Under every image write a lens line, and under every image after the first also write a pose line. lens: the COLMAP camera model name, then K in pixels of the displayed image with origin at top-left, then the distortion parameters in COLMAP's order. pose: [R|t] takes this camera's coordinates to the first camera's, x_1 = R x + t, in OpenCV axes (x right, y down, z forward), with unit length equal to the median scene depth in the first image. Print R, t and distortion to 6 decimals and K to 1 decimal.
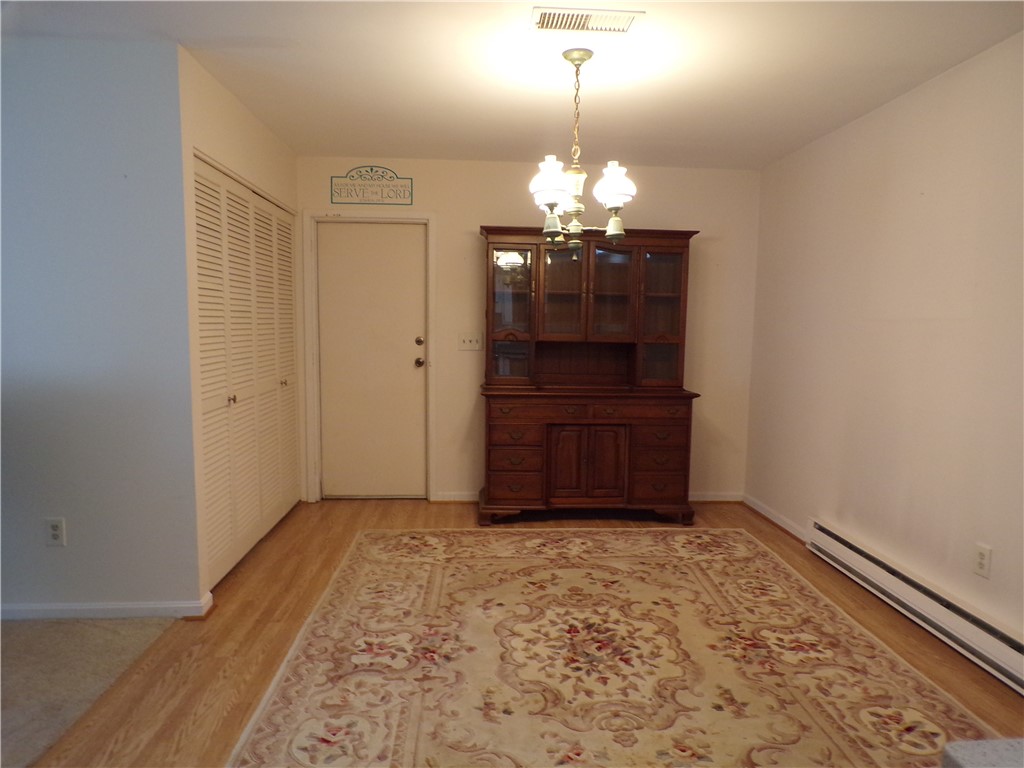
lens RADIAL K [[706.3, 0, 513.2], [0, 706.3, 381.7], [0, 0, 1]] dist [0.010601, 0.000720]
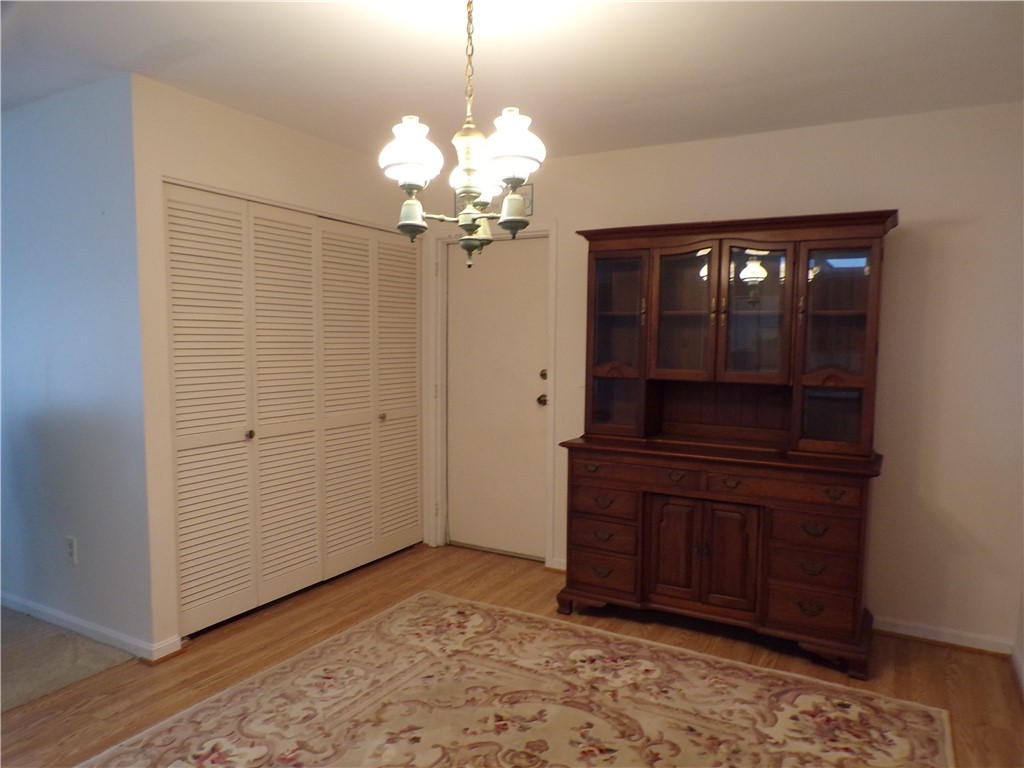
lens RADIAL K [[706.3, 0, 511.9], [0, 706.3, 389.7], [0, 0, 1]] dist [0.010601, 0.000720]
pose [[0.844329, 0.034525, -0.534712, 0.344156], [-0.047740, 0.998800, -0.010892, -0.034196], [0.533694, 0.034723, 0.844964, 0.323804]]
